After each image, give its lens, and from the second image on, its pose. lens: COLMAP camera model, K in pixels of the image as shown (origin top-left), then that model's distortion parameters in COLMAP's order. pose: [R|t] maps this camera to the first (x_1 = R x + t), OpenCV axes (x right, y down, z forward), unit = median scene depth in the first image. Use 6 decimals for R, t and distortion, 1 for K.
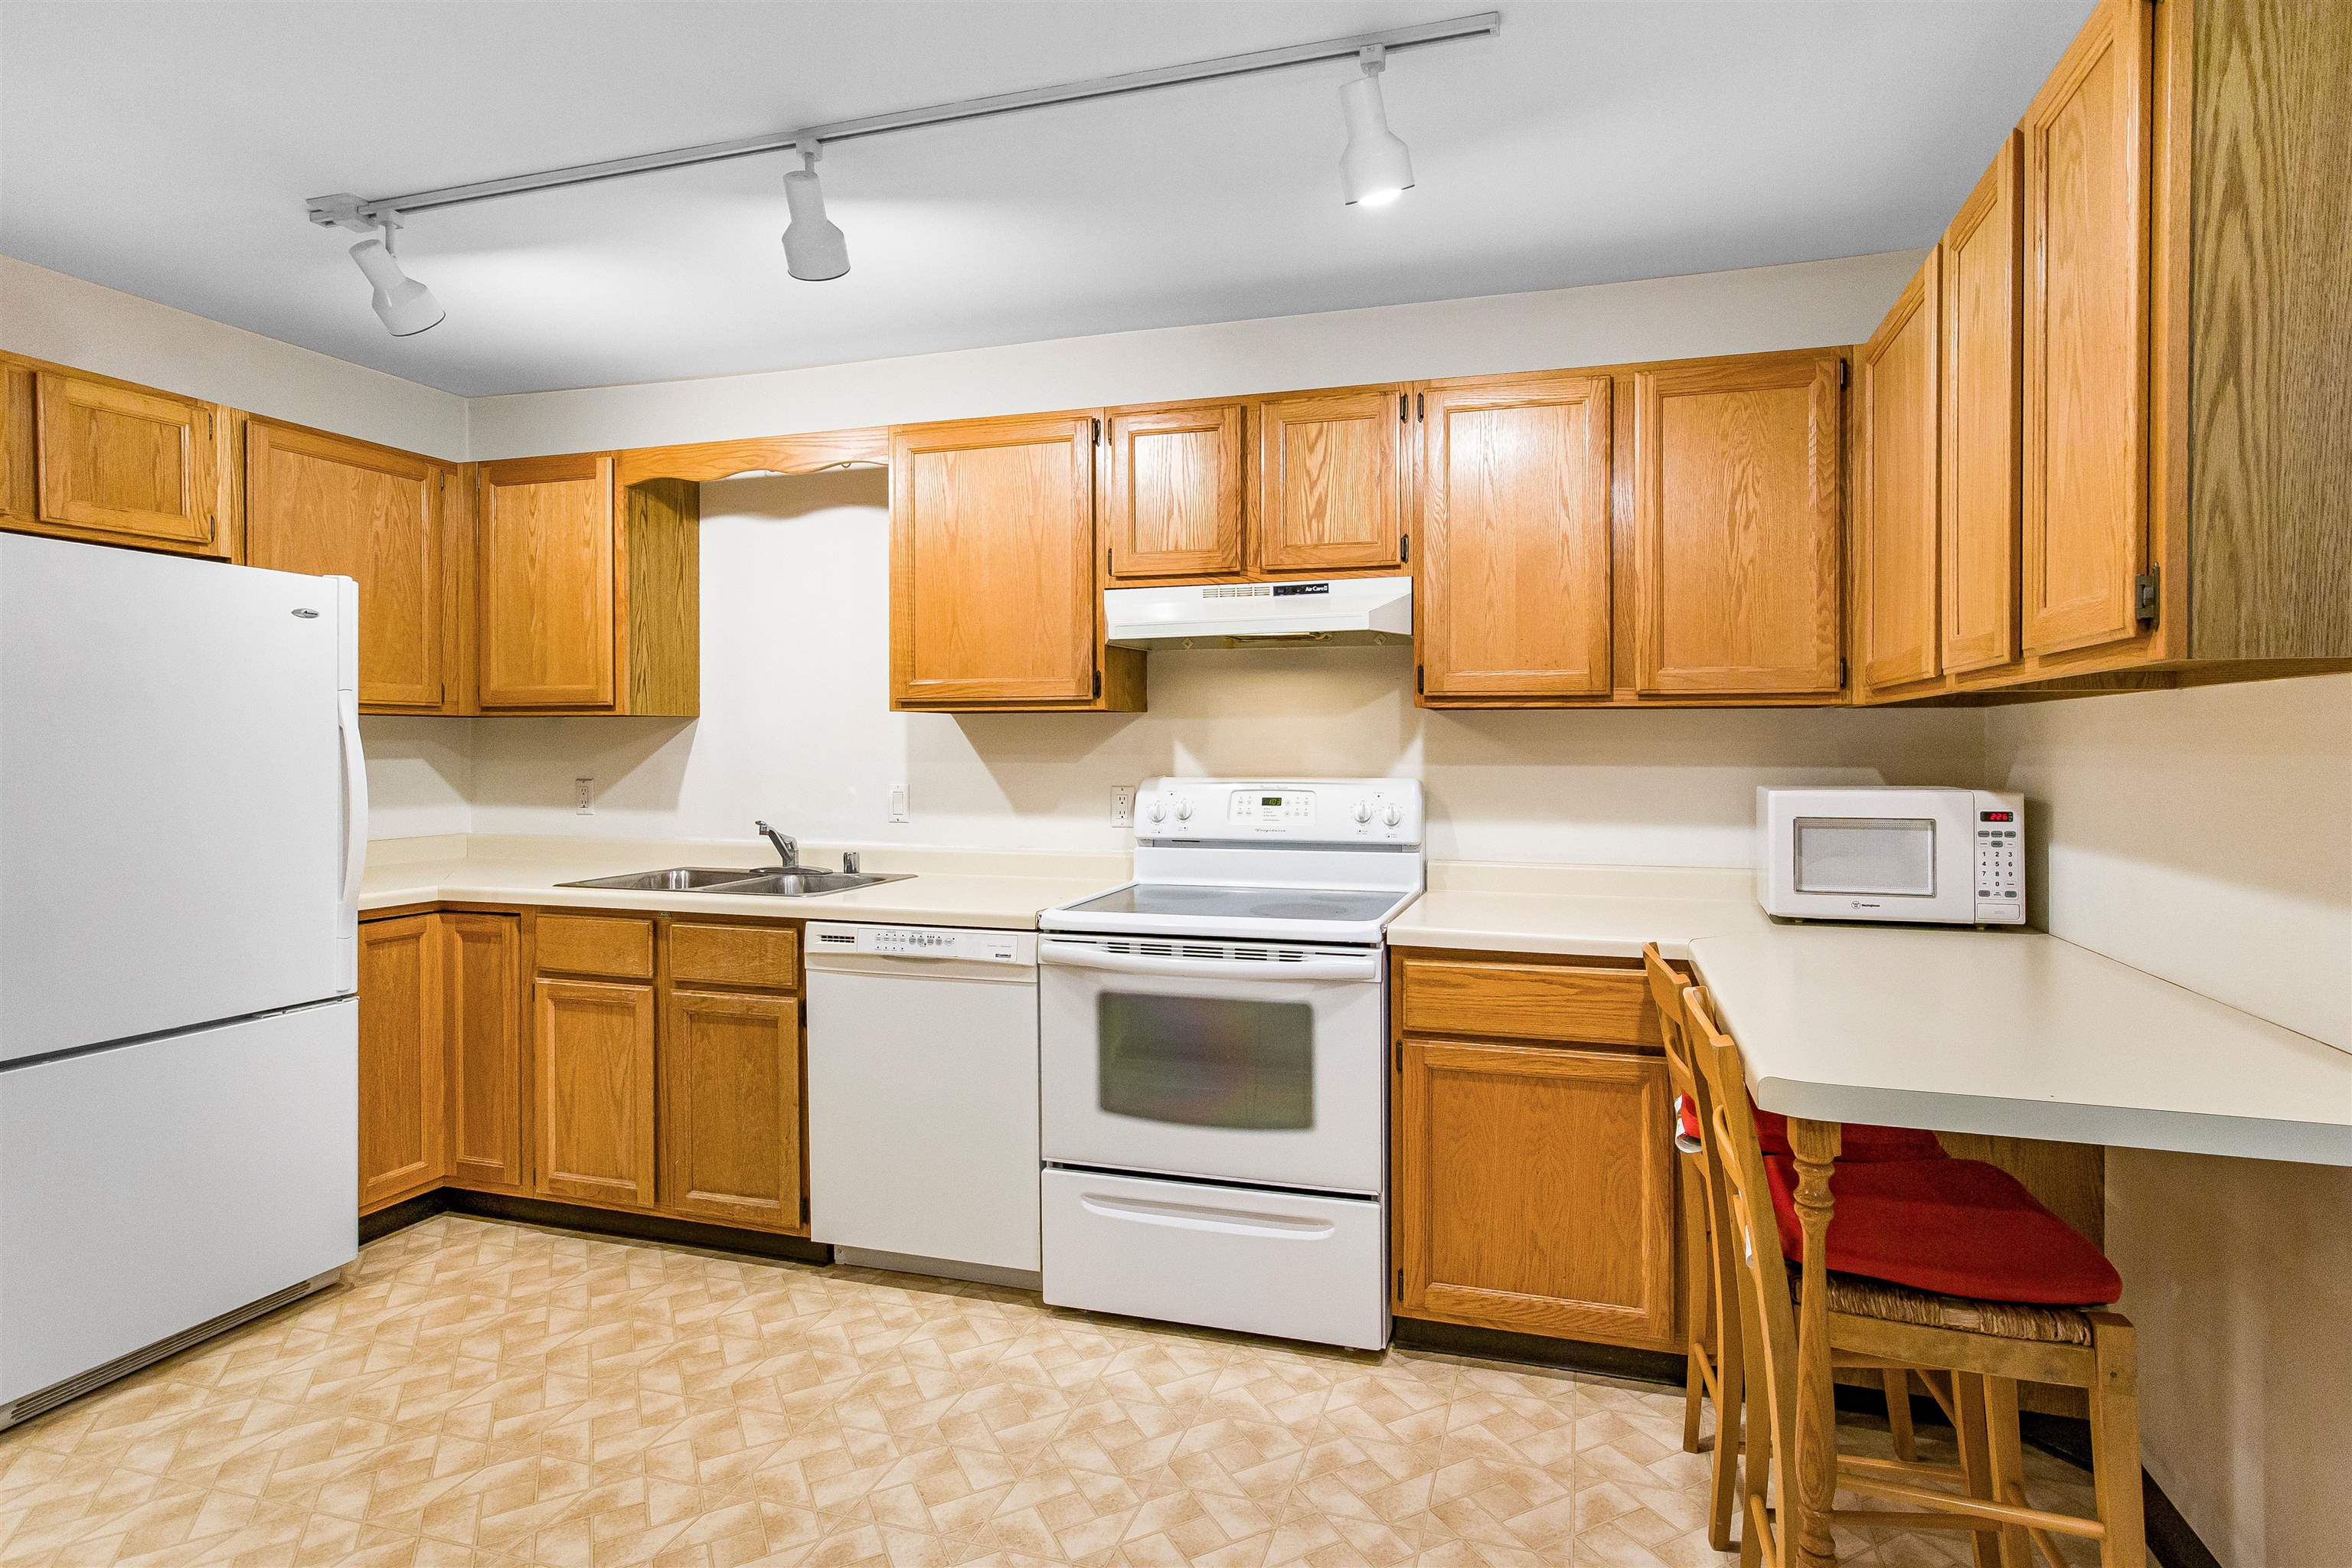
lens RADIAL K [[1132.7, 0, 1191.5], [0, 1132.7, 763.0], [0, 0, 1]] dist [-0.004670, -0.000169]
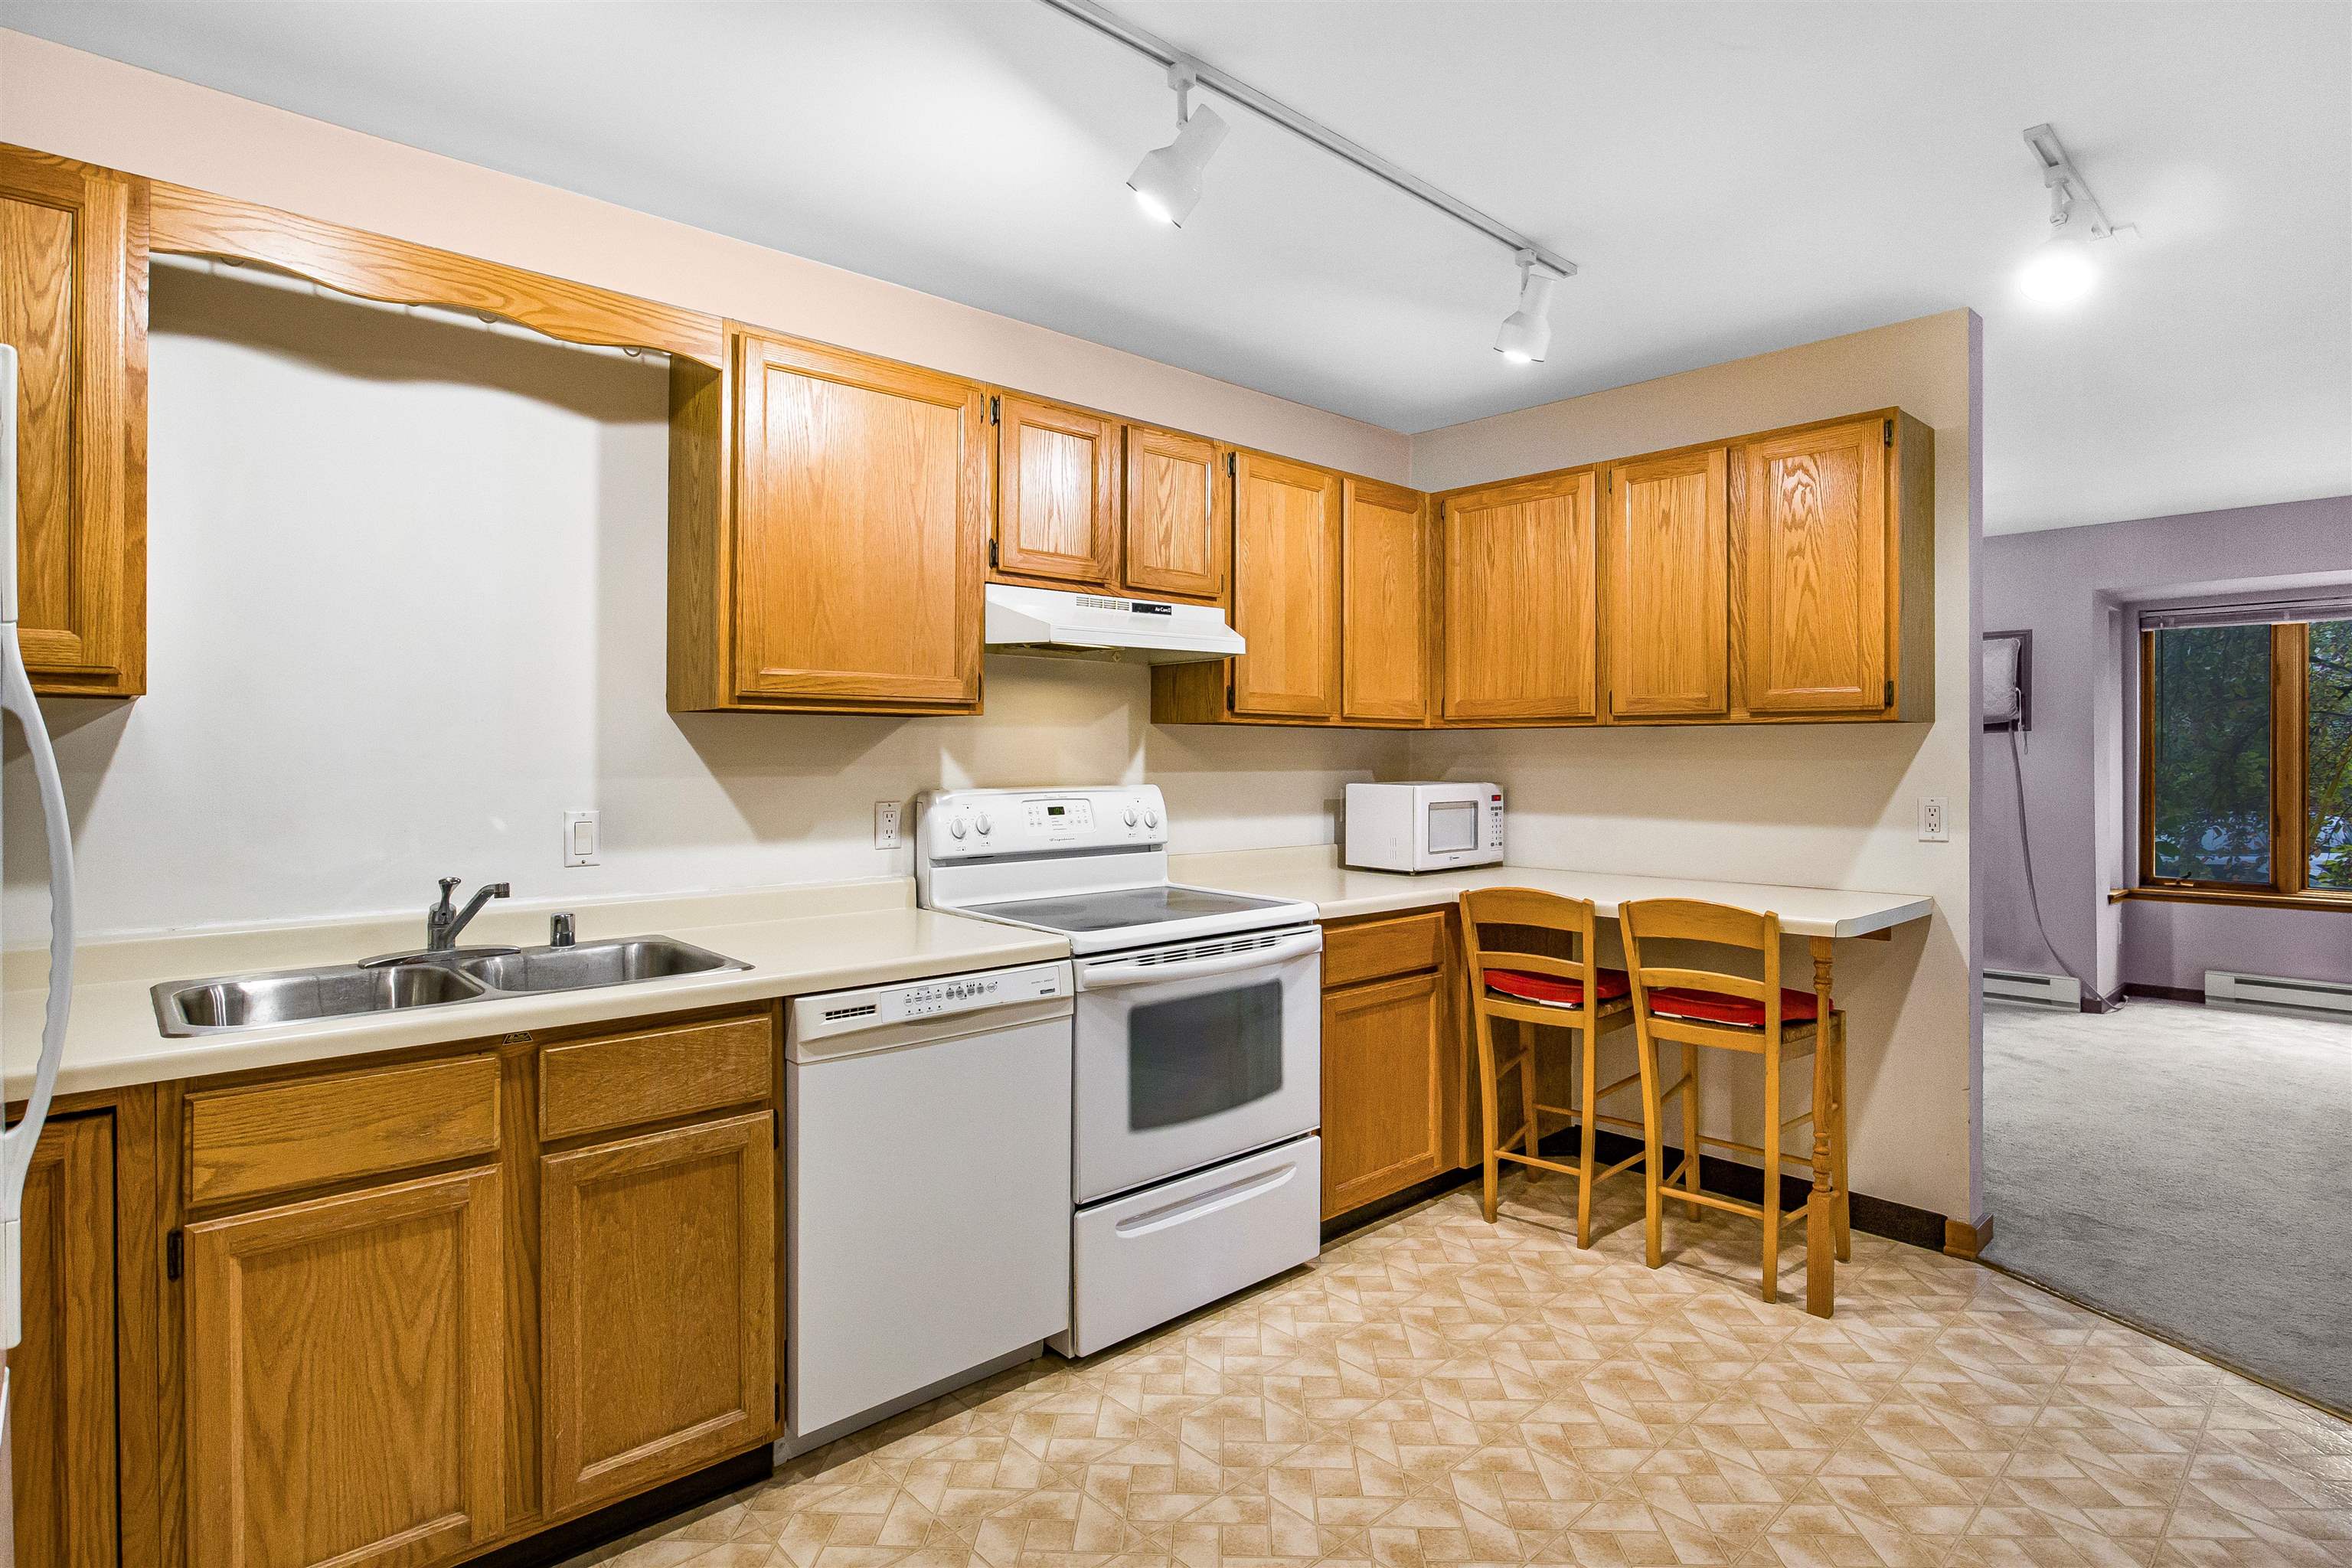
lens RADIAL K [[1180.2, 0, 1178.3], [0, 1180.2, 770.3], [0, 0, 1]] dist [-0.014851, 0.000739]
pose [[0.534219, -0.011063, 0.845274, -0.824998], [0.011632, 0.999916, 0.005736, -0.007146], [-0.845266, 0.006768, 0.534303, 0.382413]]
